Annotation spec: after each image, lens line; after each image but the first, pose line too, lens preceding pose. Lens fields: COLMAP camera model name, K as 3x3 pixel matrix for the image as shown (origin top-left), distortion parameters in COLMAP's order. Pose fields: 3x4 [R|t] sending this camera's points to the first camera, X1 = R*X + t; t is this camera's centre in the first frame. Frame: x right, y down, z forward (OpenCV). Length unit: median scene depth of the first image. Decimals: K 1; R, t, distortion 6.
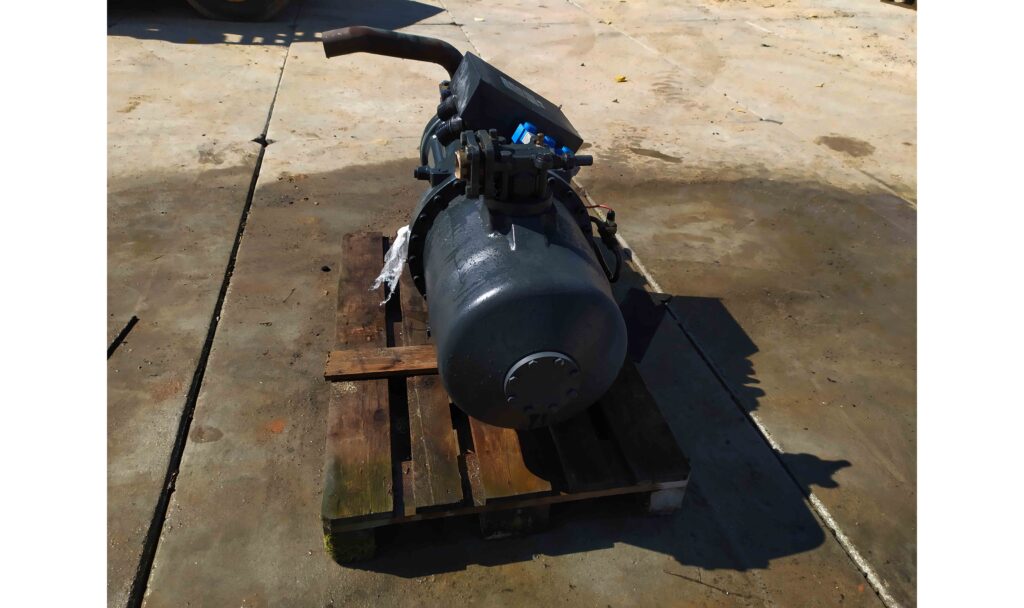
lens RADIAL K [[599.2, 0, 512.3], [0, 599.2, 308.4], [0, 0, 1]] dist [0.021890, -0.005743]
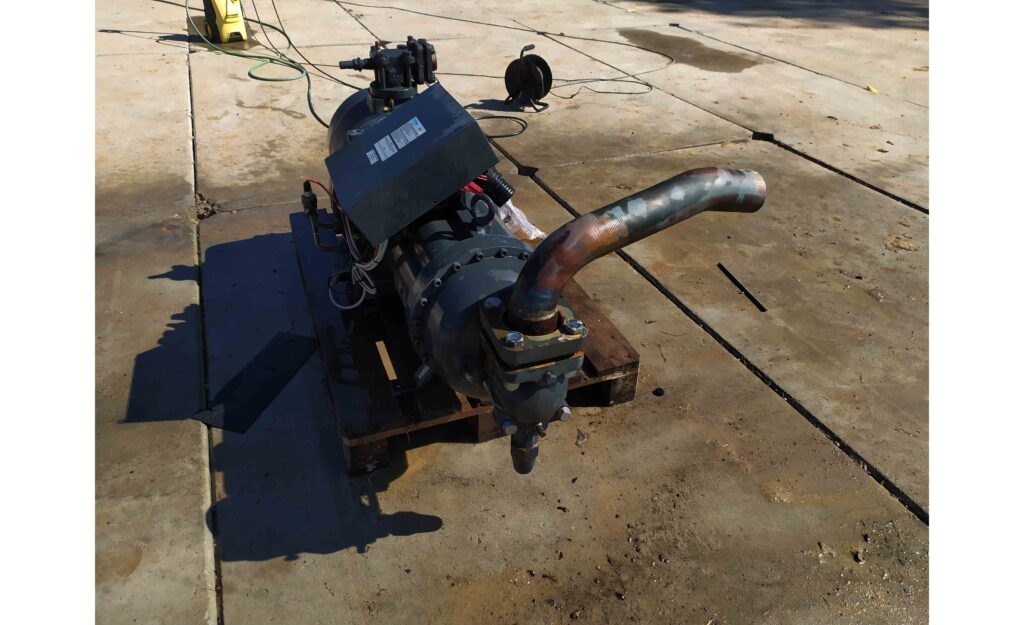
lens RADIAL K [[613.3, 0, 513.2], [0, 613.3, 313.3], [0, 0, 1]] dist [0.005838, -0.001738]
pose [[-0.979153, 0.046984, -0.197616, 0.030365], [-0.171533, 0.329815, 0.928331, -0.971299], [0.108794, 0.942876, -0.314880, 1.369362]]
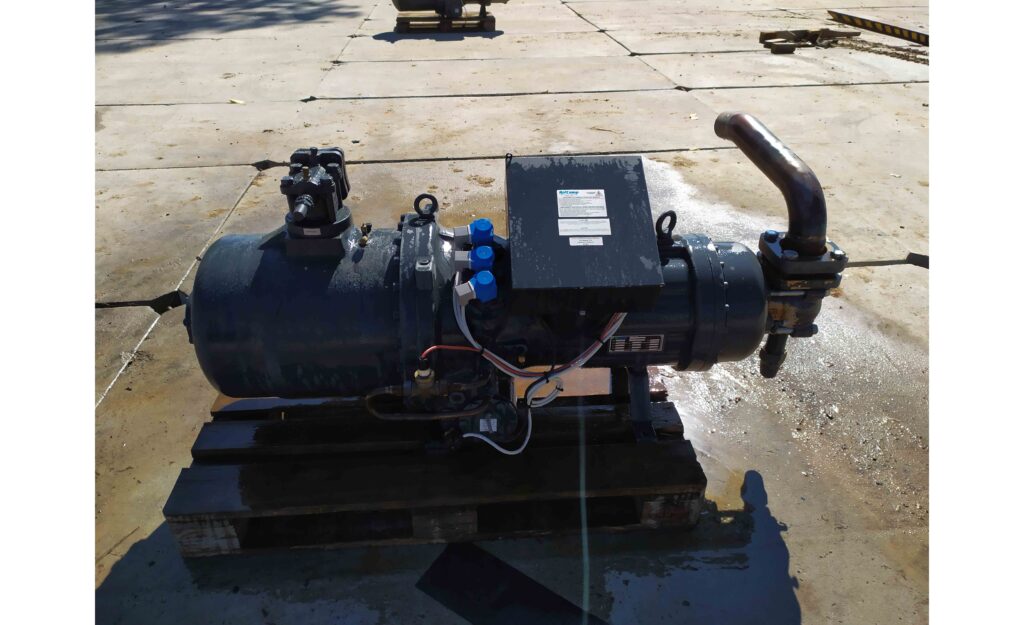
lens RADIAL K [[613.3, 0, 511.8], [0, 613.3, 312.5], [0, 0, 1]] dist [0.005838, -0.001738]
pose [[-0.134919, 0.492184, -0.859972, 0.677976], [-0.591761, 0.656104, 0.468345, -0.527654], [0.794743, 0.572086, 0.202734, 0.776525]]
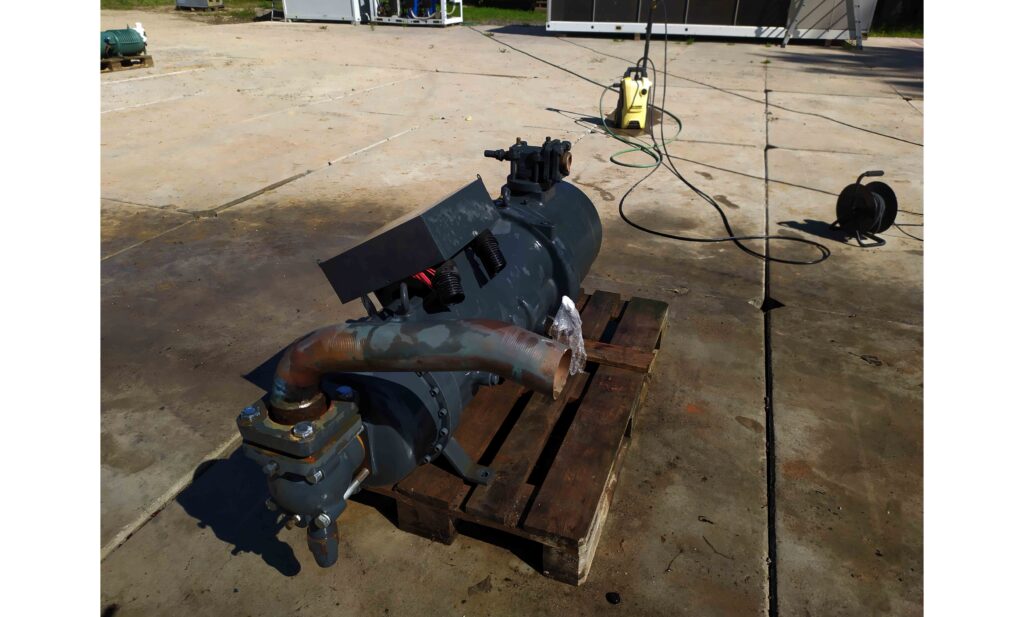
lens RADIAL K [[612.7, 0, 513.7], [0, 612.7, 305.5], [0, 0, 1]] dist [0.010791, -0.003394]
pose [[-0.844984, -0.288755, 0.450136, -0.507204], [0.280621, 0.477114, 0.832835, -0.904438], [-0.455252, 0.830050, -0.322123, 1.209201]]
